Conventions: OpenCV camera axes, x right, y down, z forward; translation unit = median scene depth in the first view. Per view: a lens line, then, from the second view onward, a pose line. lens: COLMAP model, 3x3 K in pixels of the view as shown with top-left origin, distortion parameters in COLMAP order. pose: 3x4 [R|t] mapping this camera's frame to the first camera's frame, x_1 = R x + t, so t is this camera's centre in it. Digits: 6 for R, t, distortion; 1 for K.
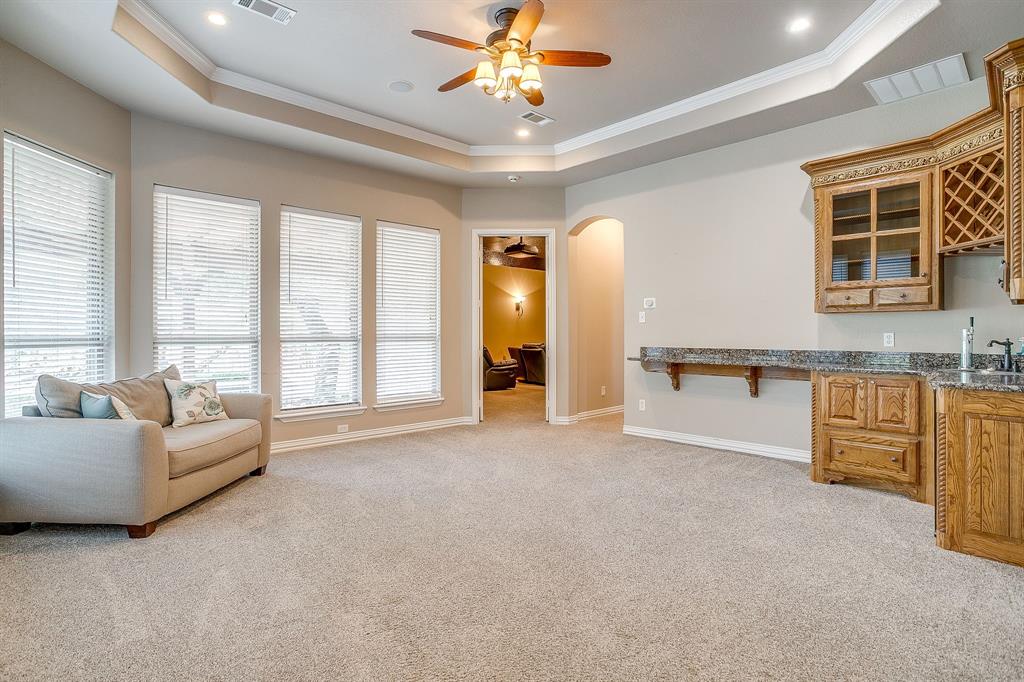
lens RADIAL K [[503.5, 0, 510.3], [0, 503.5, 336.0], [0, 0, 1]] dist [-0.012255, 0.000150]
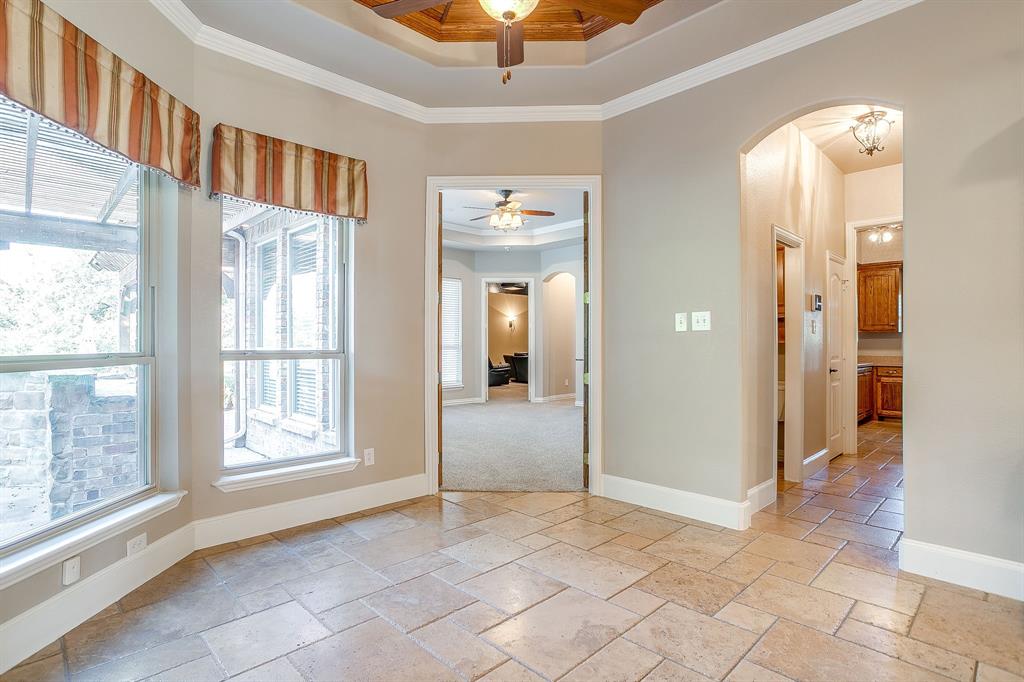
lens RADIAL K [[503.5, 0, 510.3], [0, 503.5, 336.0], [0, 0, 1]] dist [-0.012255, 0.000150]
pose [[0.999908, 0.001448, 0.013495, -0.006739], [-0.001146, 0.999749, -0.022356, 0.002749], [-0.013524, 0.022338, 0.999659, -0.561245]]
